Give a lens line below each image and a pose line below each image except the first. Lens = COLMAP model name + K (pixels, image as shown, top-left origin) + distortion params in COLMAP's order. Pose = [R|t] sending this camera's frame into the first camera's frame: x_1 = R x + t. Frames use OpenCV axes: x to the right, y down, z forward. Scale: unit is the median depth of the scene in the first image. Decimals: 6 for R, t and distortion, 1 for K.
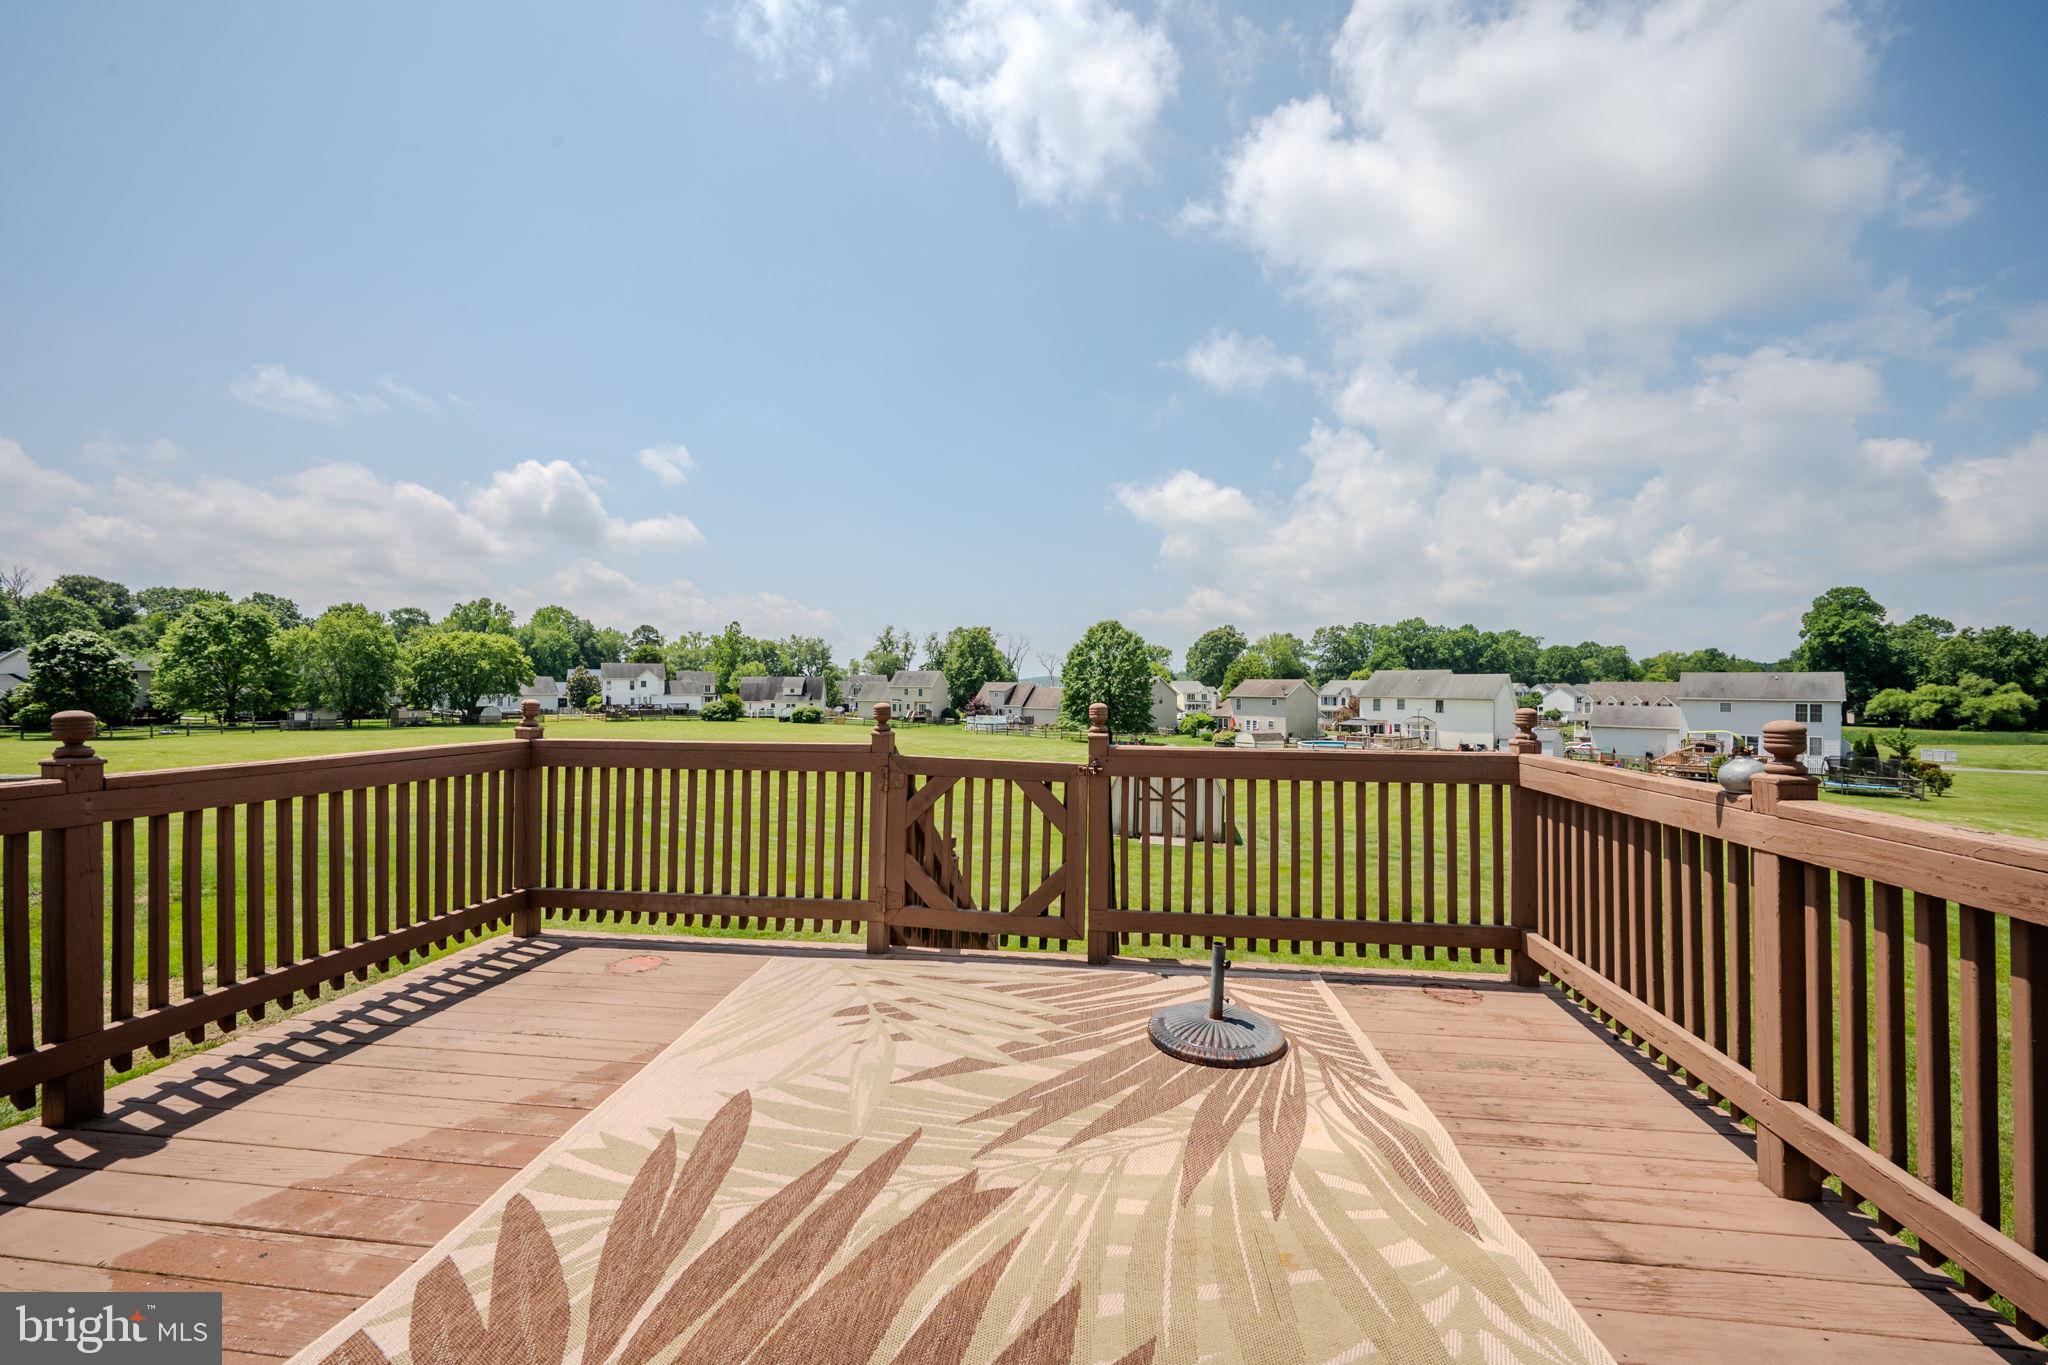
lens RADIAL K [[806.8, 0, 1032.9], [0, 806.8, 688.6], [0, 0, 1]] dist [-0.004145, -0.000435]
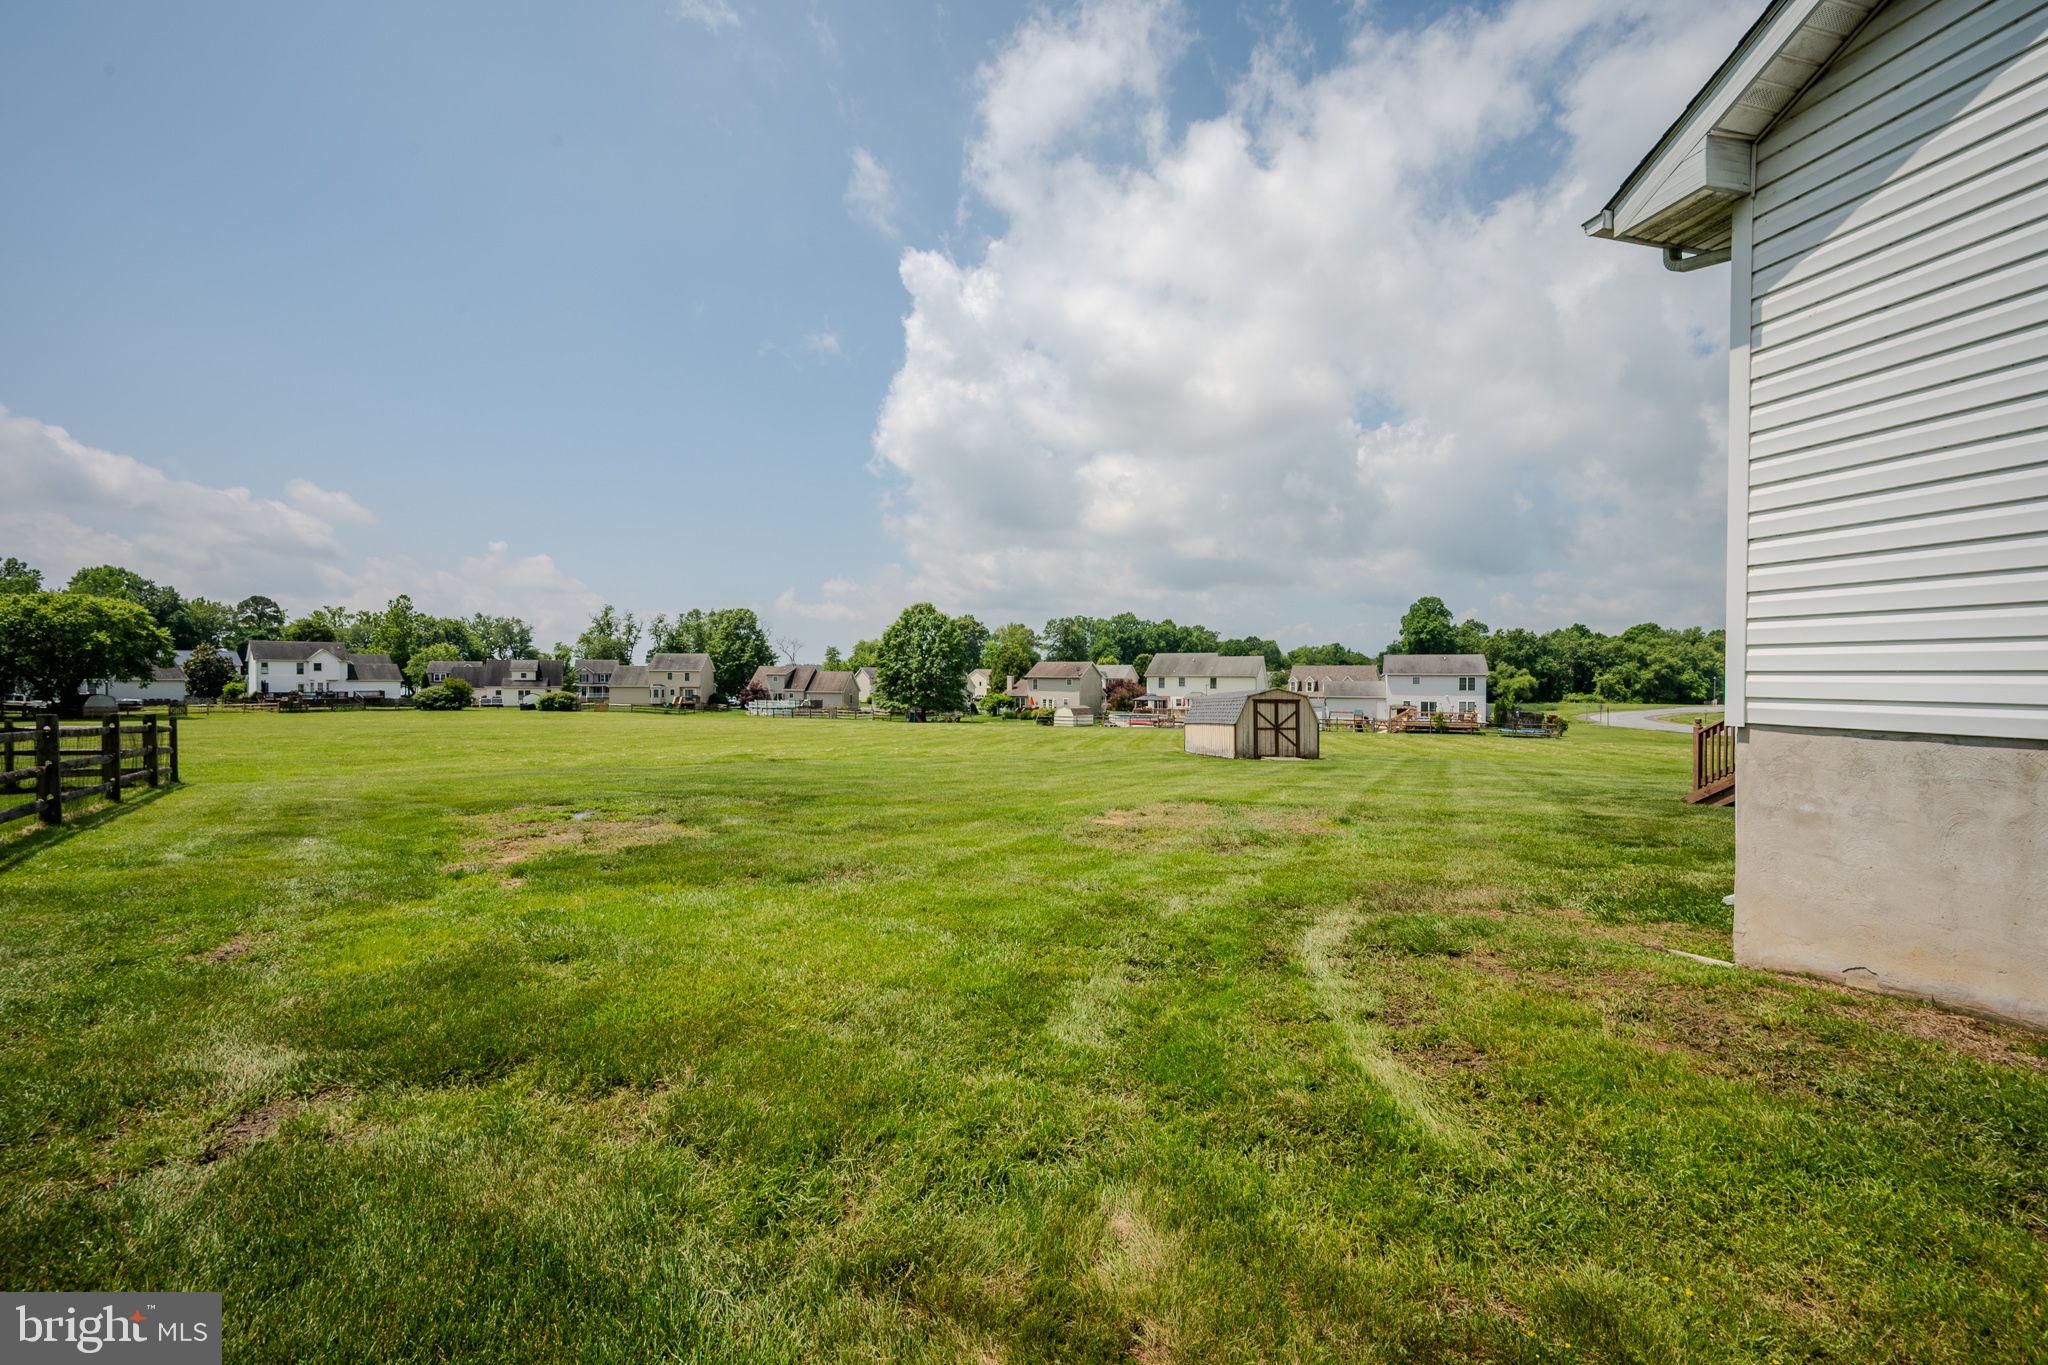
lens RADIAL K [[806.8, 0, 1032.9], [0, 806.8, 688.6], [0, 0, 1]] dist [-0.004145, -0.000435]
pose [[0.933274, -0.007722, 0.359082, -0.132783], [0.003788, 0.999925, 0.011656, 0.011894], [-0.359145, -0.009518, 0.933233, -0.010562]]
